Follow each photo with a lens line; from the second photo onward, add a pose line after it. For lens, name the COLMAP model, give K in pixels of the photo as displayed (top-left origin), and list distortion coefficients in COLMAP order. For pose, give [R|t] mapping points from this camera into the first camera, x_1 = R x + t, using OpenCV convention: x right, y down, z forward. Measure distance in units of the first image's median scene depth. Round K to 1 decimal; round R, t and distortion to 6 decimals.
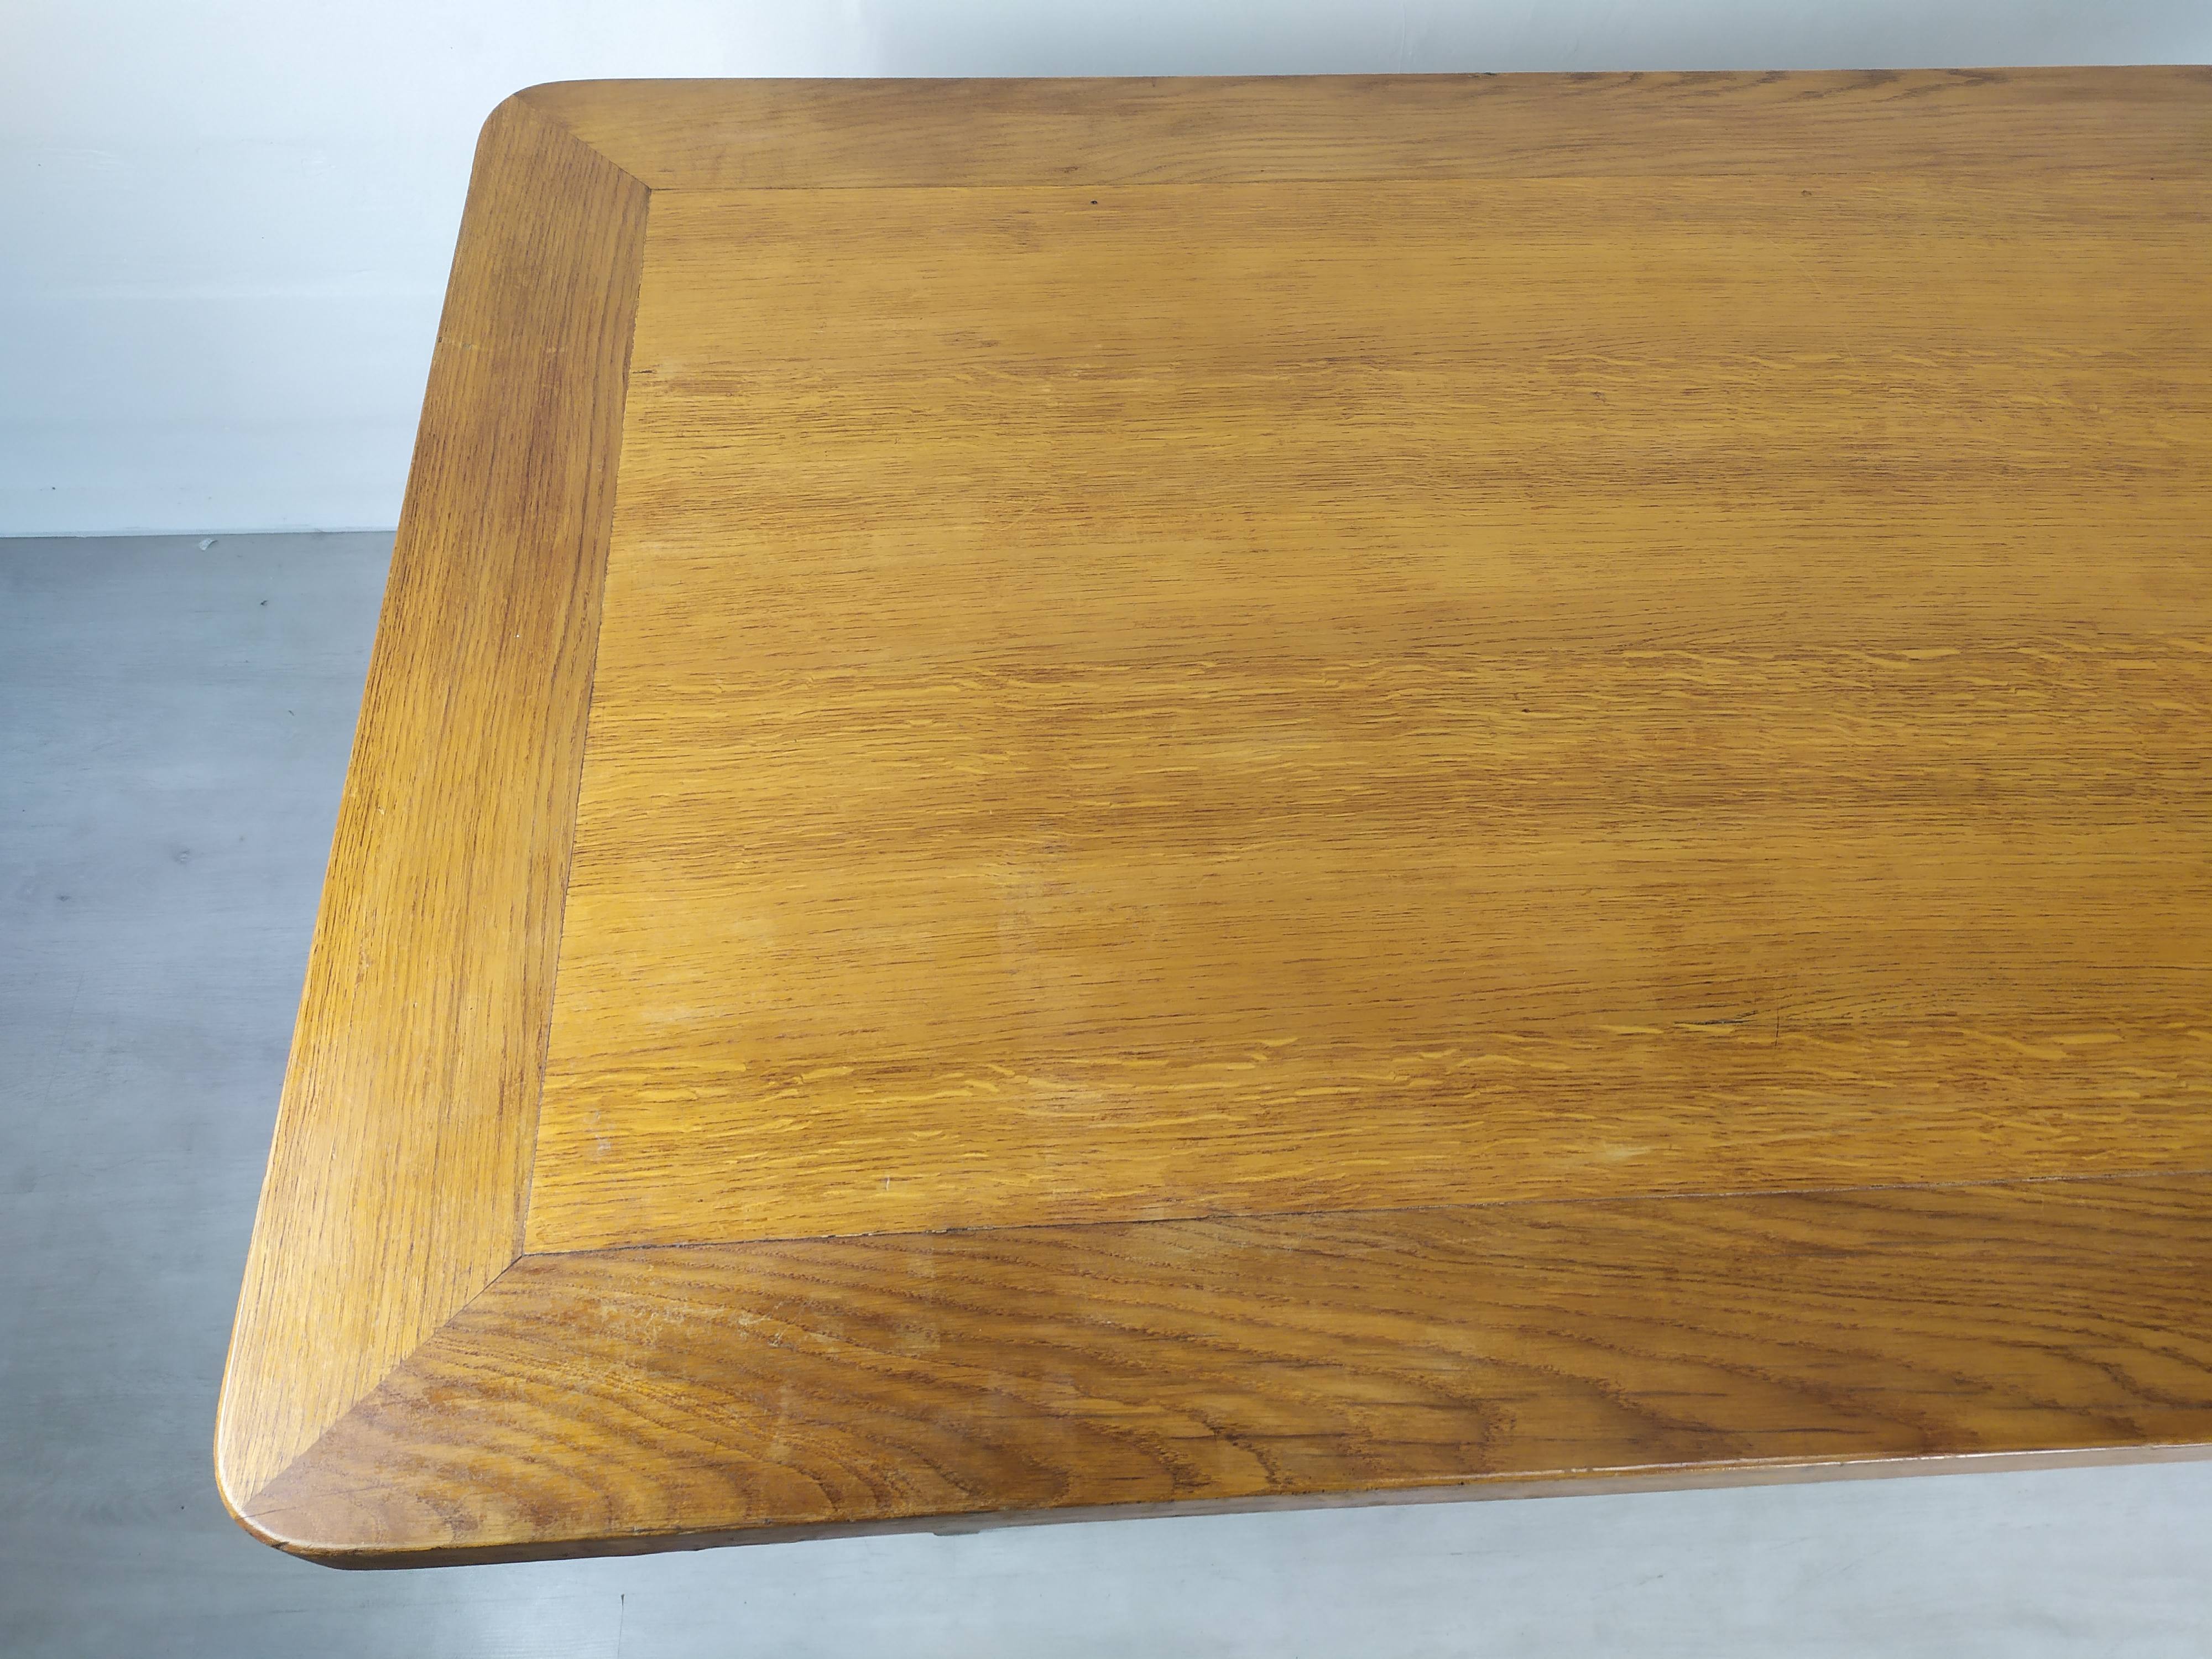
lens RADIAL K [[1663.6, 0, 1097.2], [0, 1663.6, 834.1], [0, 0, 1]] dist [0.057068, -0.046527]
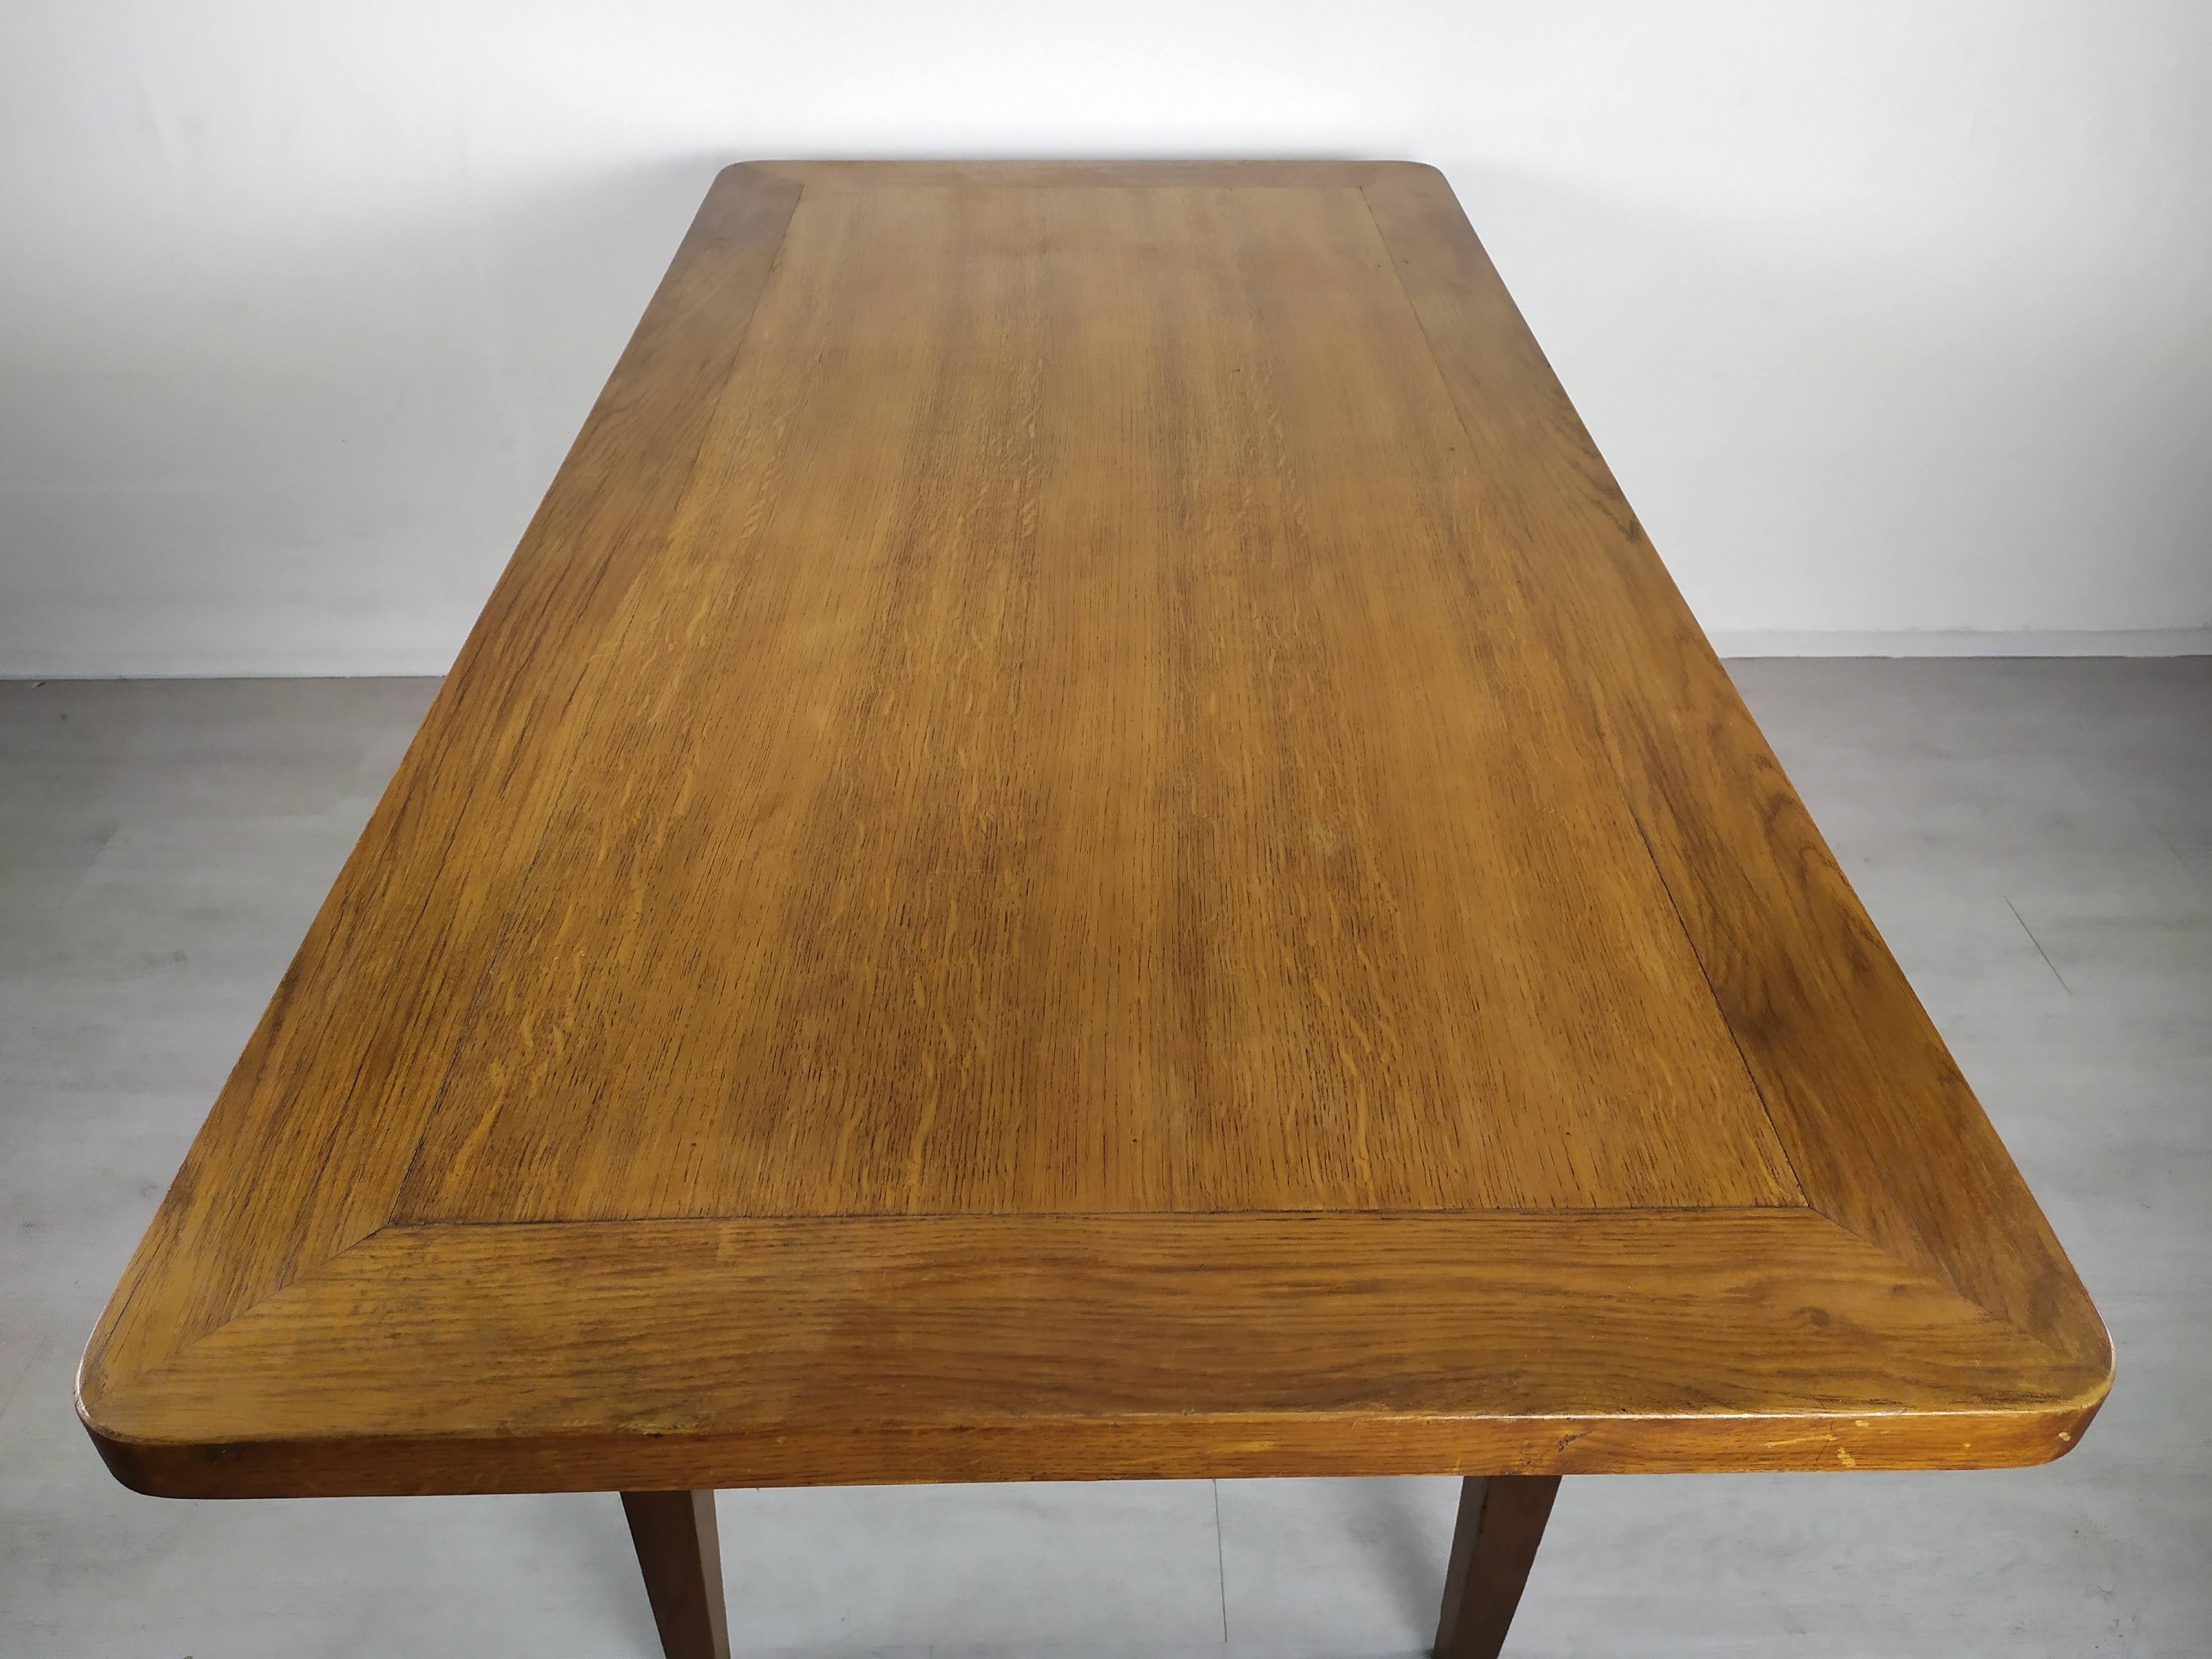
lens RADIAL K [[1663.6, 0, 1100.5], [0, 1663.6, 819.3], [0, 0, 1]] dist [0.057068, -0.046527]
pose [[-0.046265, 0.579378, -0.813745, 2.148623], [-0.859468, 0.392071, 0.328016, -0.581650], [0.509091, 0.714564, 0.479818, 0.529933]]
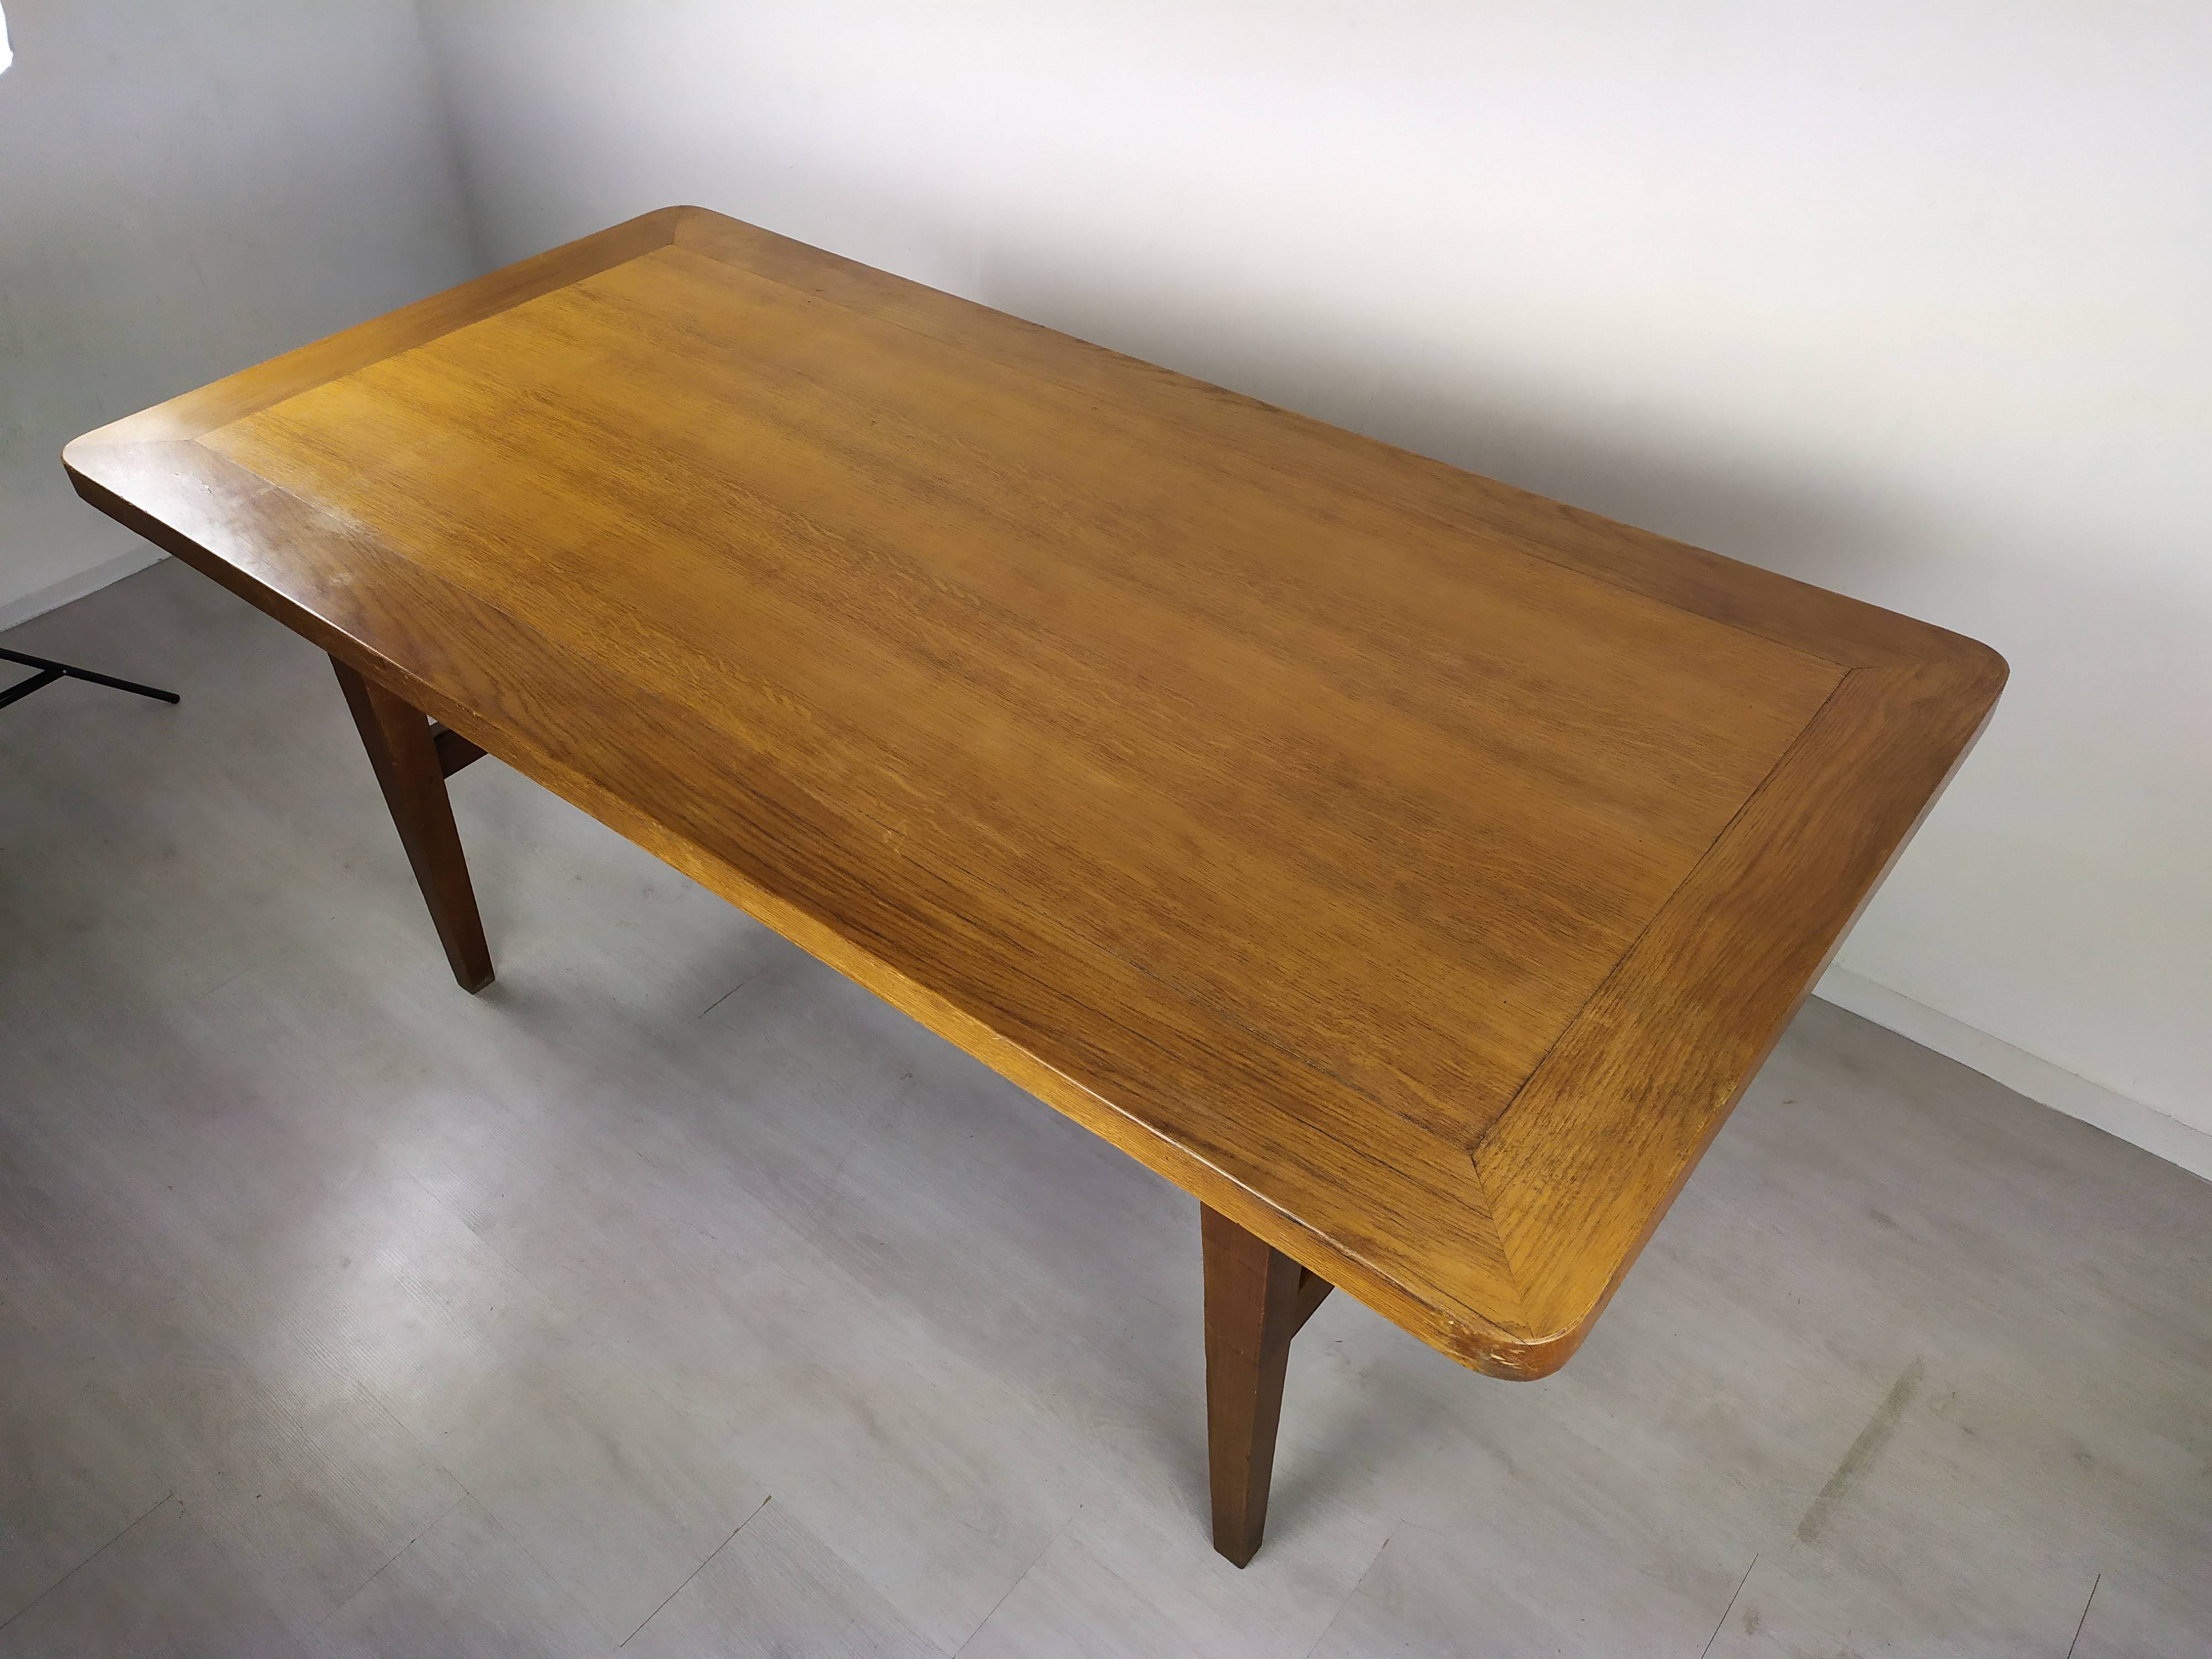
lens RADIAL K [[1663.6, 0, 1079.2], [0, 1663.6, 850.0], [0, 0, 1]] dist [0.057068, -0.046527]
pose [[0.732362, 0.415287, -0.539613, 1.918169], [-0.557714, 0.820494, -0.125476, 0.272913], [0.390641, 0.392844, 0.832510, -0.323312]]
